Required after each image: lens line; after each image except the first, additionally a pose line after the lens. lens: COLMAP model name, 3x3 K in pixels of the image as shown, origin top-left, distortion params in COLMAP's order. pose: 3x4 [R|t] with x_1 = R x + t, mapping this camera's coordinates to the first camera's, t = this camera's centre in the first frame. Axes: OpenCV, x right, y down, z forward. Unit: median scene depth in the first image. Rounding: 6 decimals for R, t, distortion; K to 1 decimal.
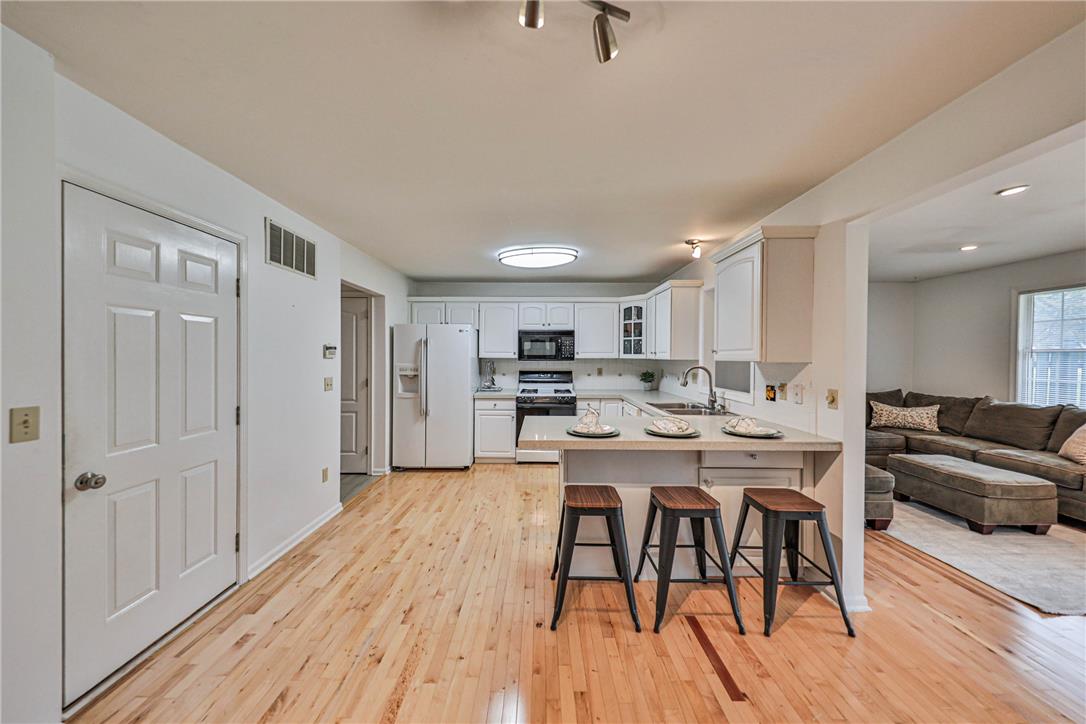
lens RADIAL K [[366.3, 0, 537.8], [0, 366.3, 360.2], [0, 0, 1]] dist [0.008096, -0.002806]
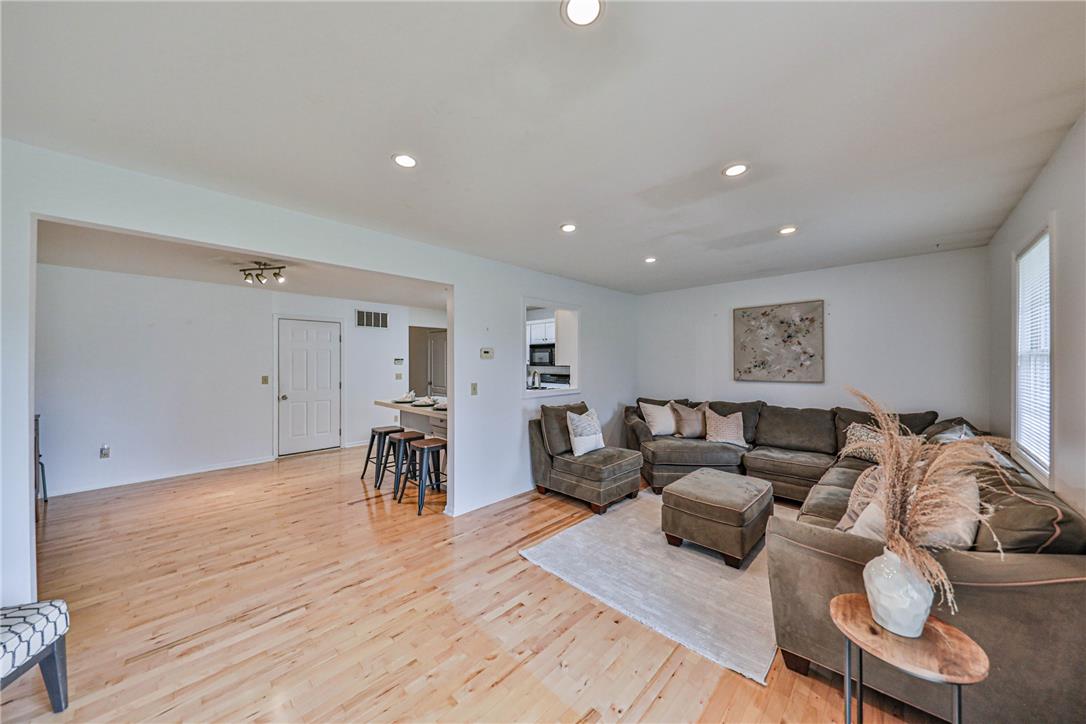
lens RADIAL K [[366.3, 0, 544.6], [0, 366.3, 360.4], [0, 0, 1]] dist [0.008096, -0.002806]
pose [[0.718158, -0.006091, -0.695854, 1.082261], [-0.004158, 0.999906, -0.013044, -0.002472], [0.695868, 0.012261, 0.718065, 0.039104]]
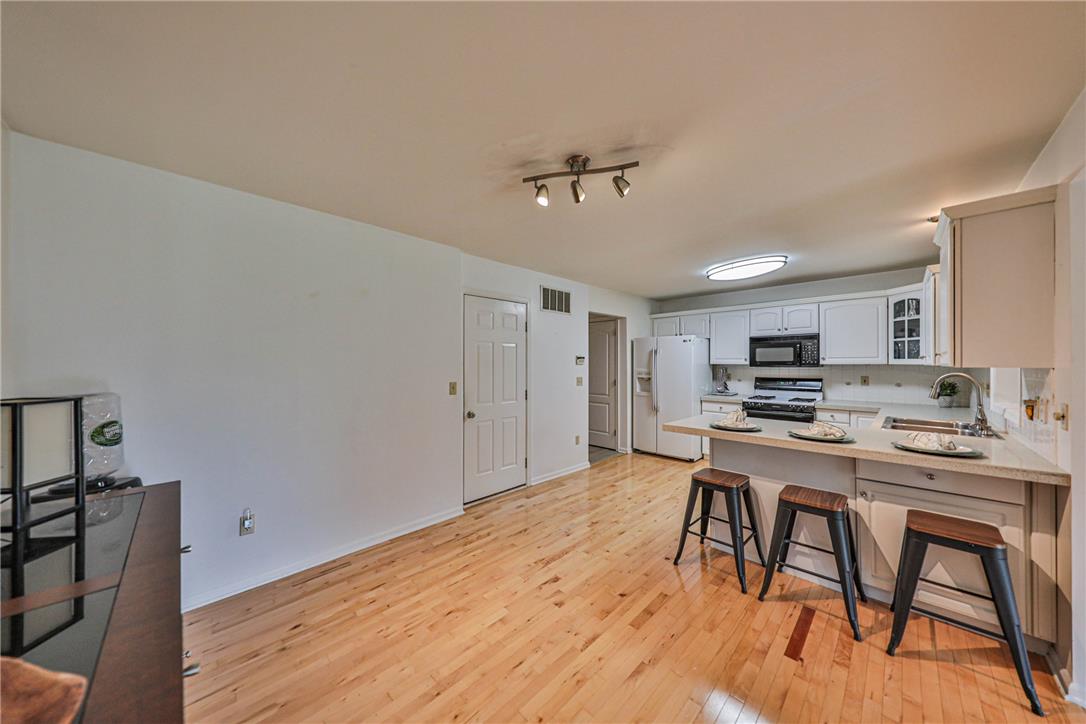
lens RADIAL K [[366.3, 0, 542.0], [0, 366.3, 363.9], [0, 0, 1]] dist [0.008096, -0.002806]
pose [[0.708180, -0.003648, -0.706023, 0.289583], [-0.002367, 0.999969, -0.007541, 0.002955], [0.706028, 0.007012, 0.708149, -0.137241]]
